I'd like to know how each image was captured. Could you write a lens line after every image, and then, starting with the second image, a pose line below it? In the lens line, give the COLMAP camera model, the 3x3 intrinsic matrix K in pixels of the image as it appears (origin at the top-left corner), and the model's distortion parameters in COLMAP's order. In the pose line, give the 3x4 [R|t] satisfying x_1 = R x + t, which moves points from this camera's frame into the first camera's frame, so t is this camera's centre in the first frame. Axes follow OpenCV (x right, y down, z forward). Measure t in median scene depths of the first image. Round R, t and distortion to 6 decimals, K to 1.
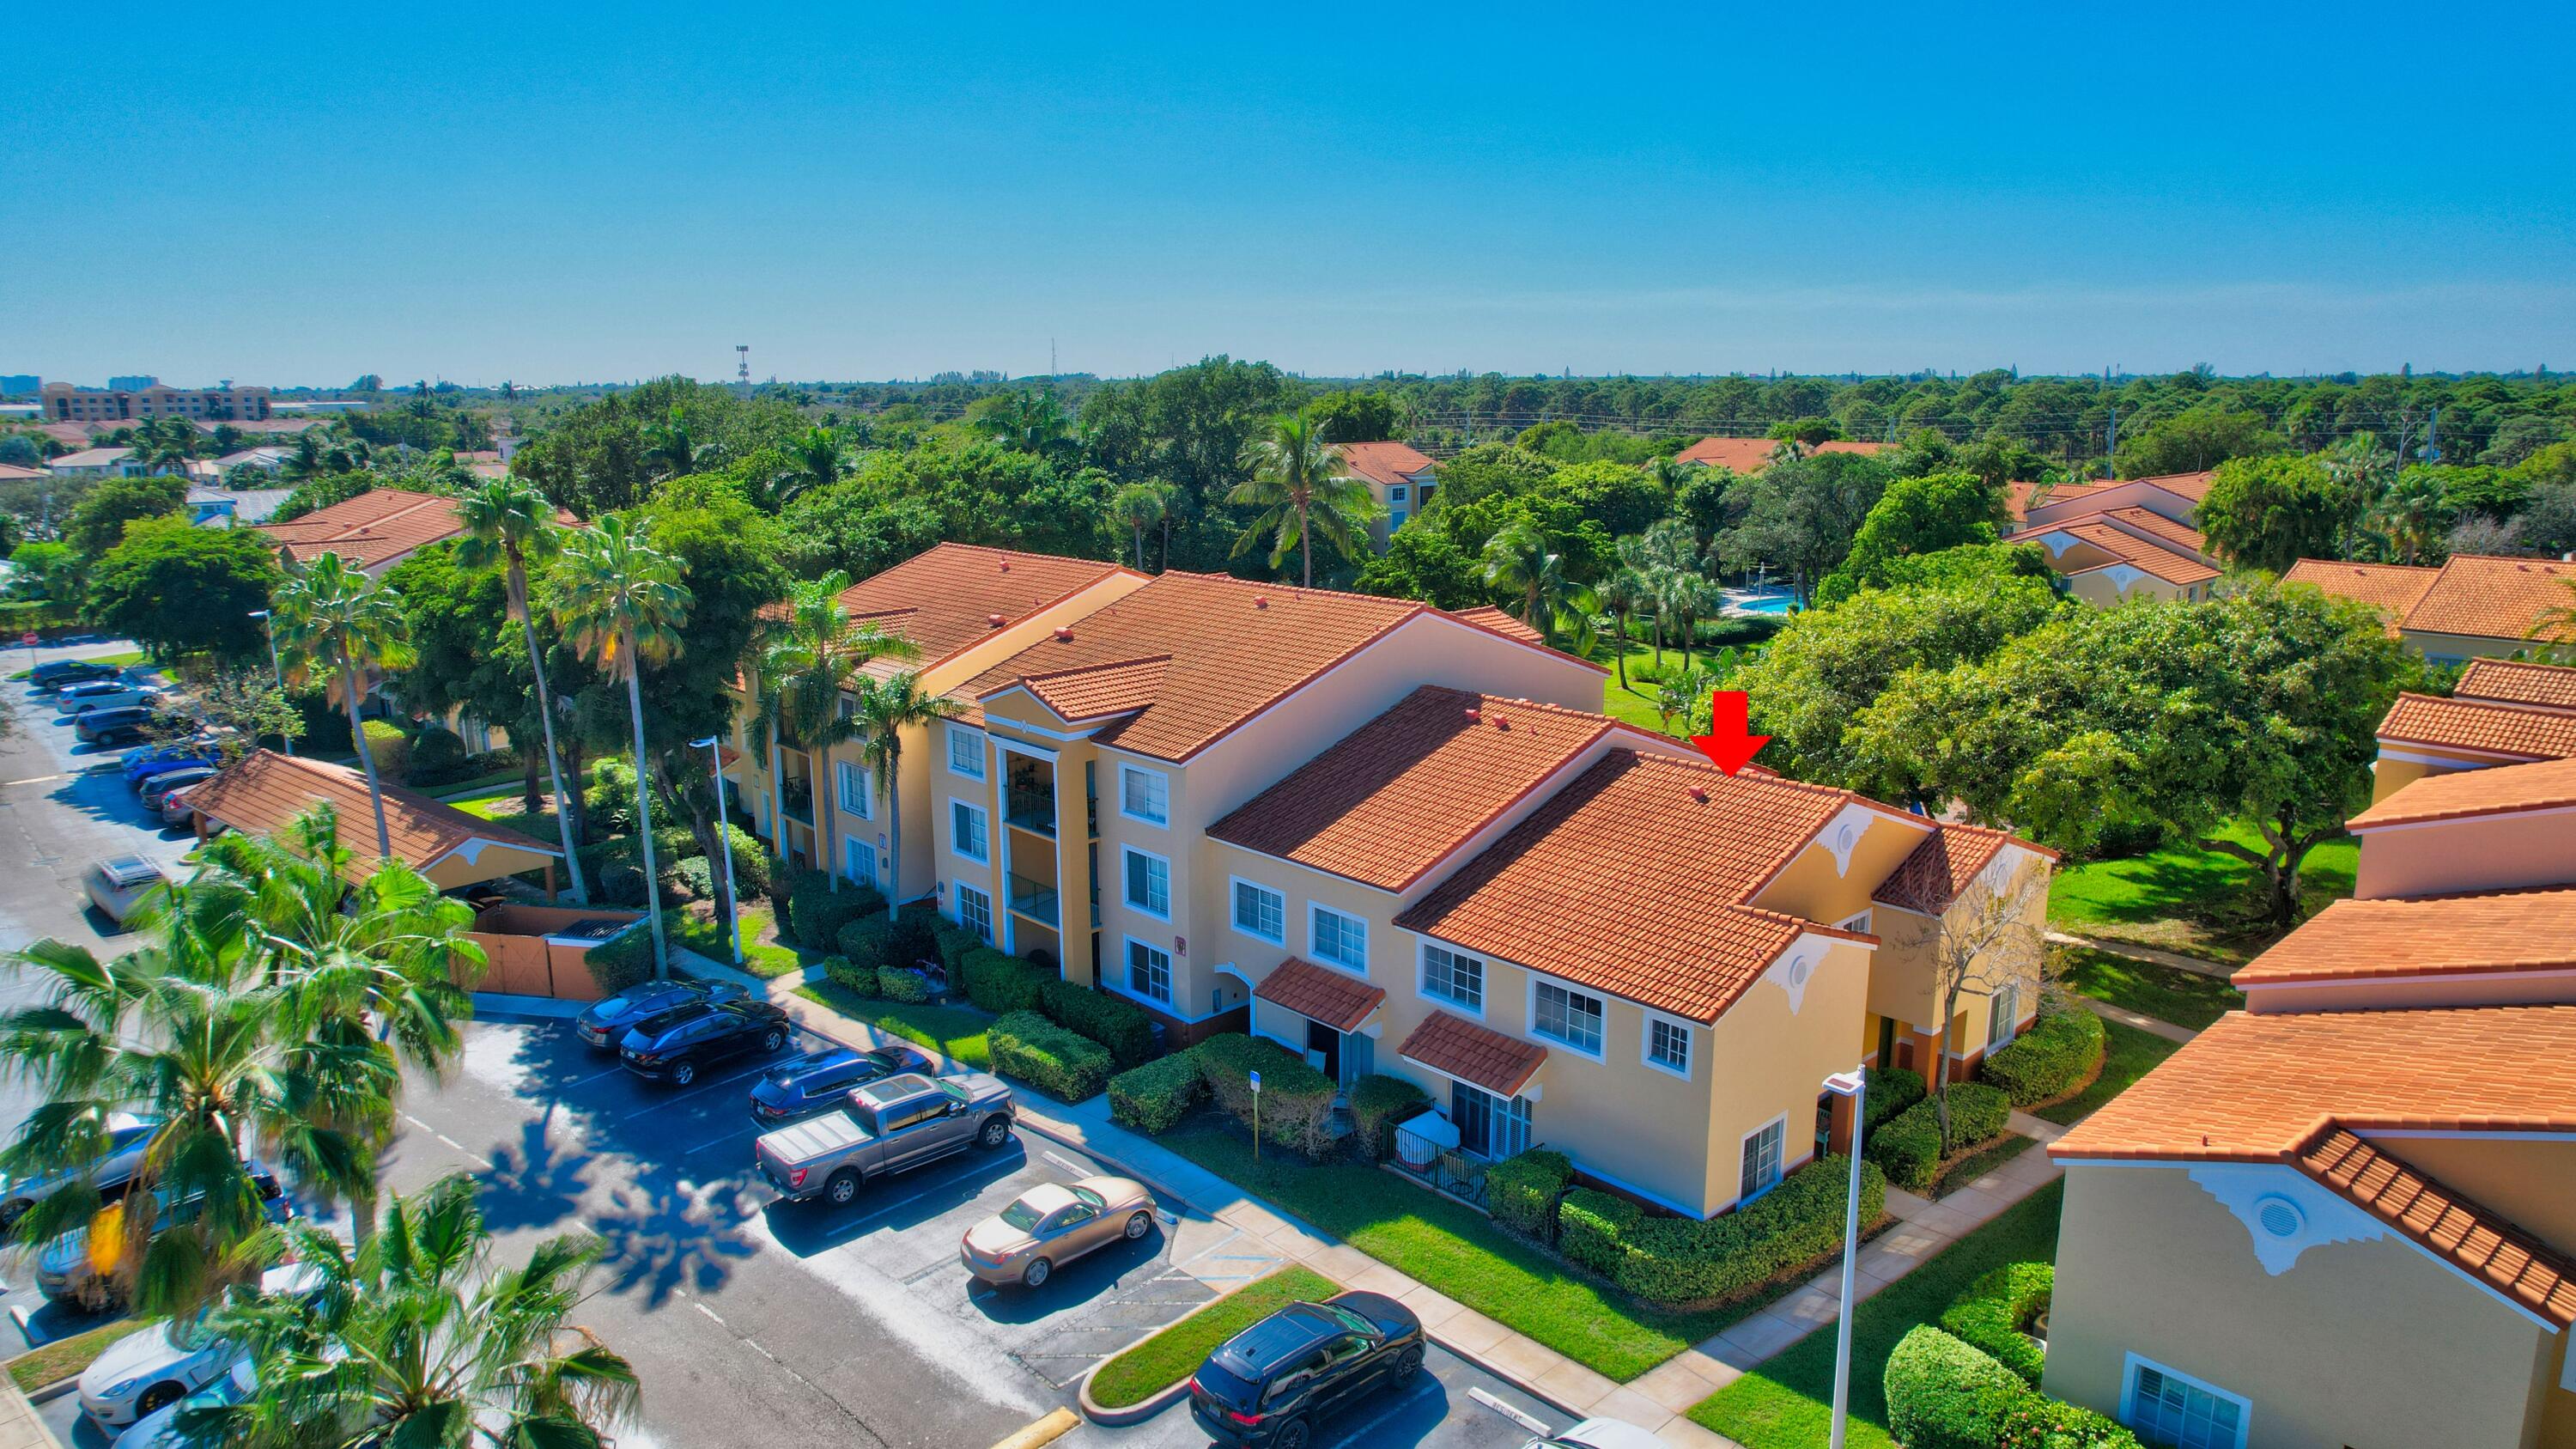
lens RADIAL K [[1635.2, 0, 1304.6], [0, 1635.2, 720.7], [0, 0, 1]] dist [-0.048876, 0.037621]
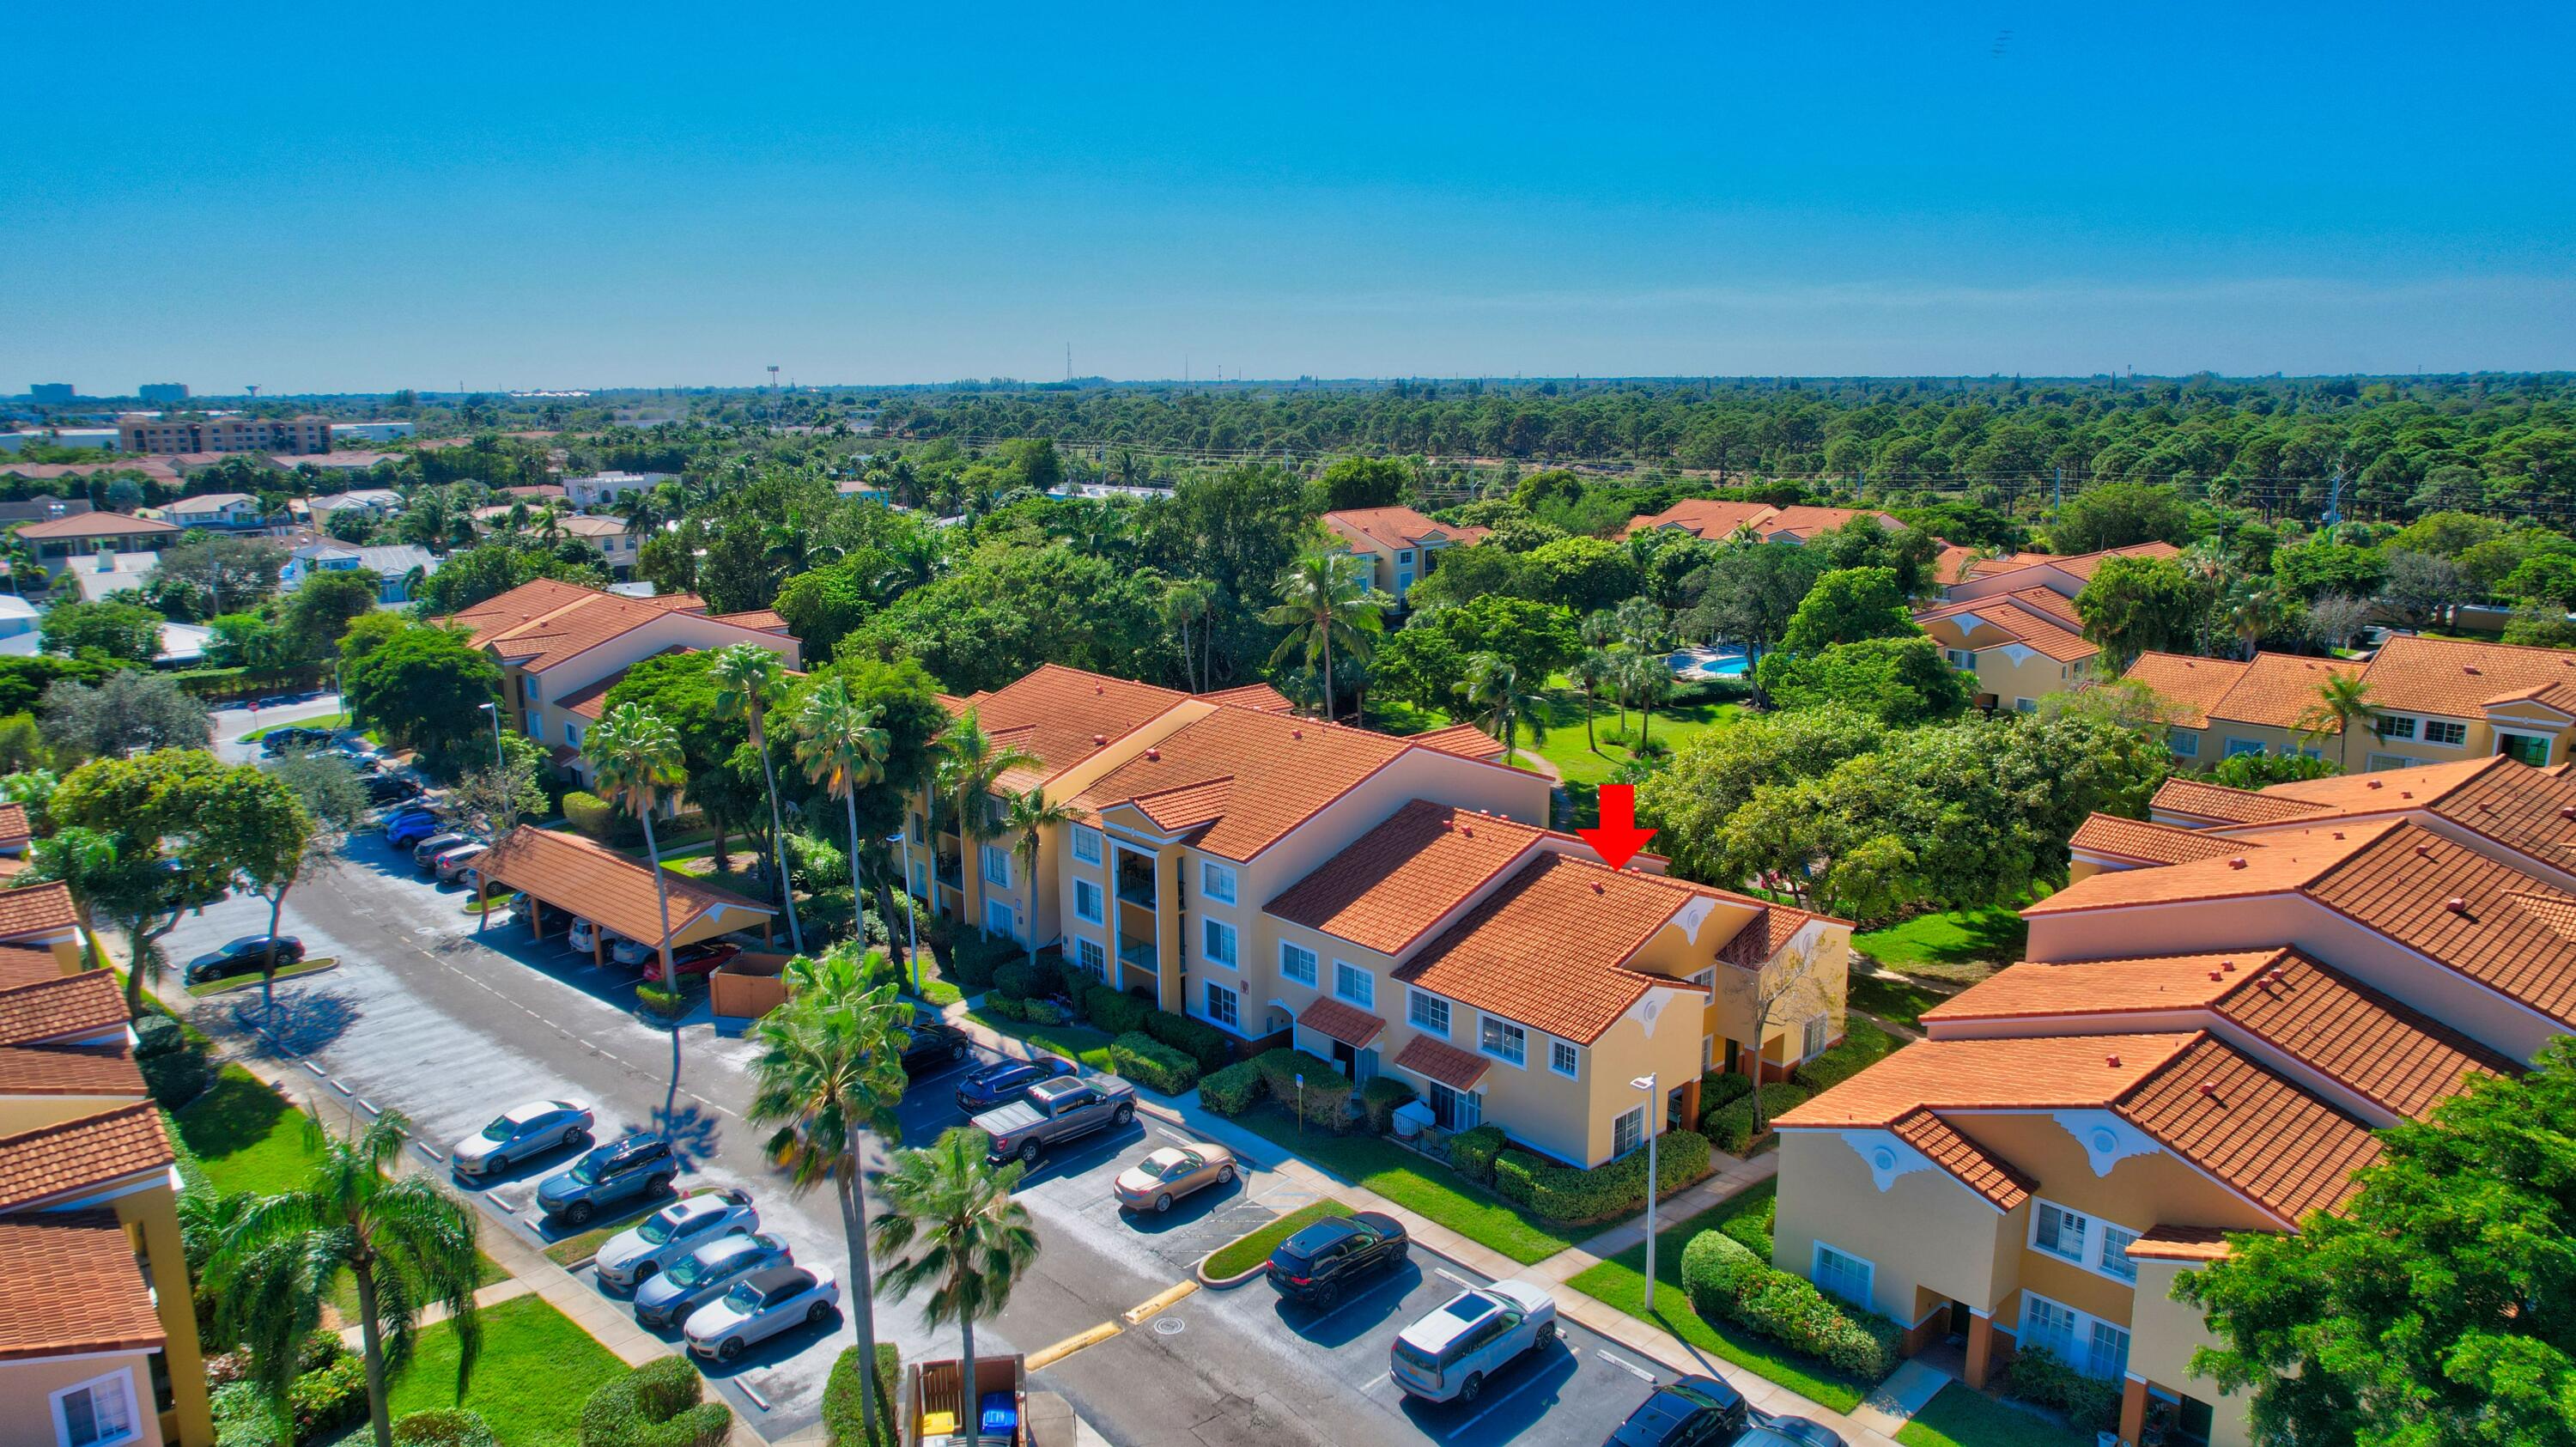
lens RADIAL K [[1635.0, 0, 1285.9], [0, 1635.0, 724.3], [0, 0, 1]] dist [-0.048876, 0.037621]
pose [[0.999795, -0.003147, -0.019994, -0.009266], [0.003214, 0.999989, 0.003291, -0.093160], [0.019984, -0.003354, 0.999795, -0.414932]]
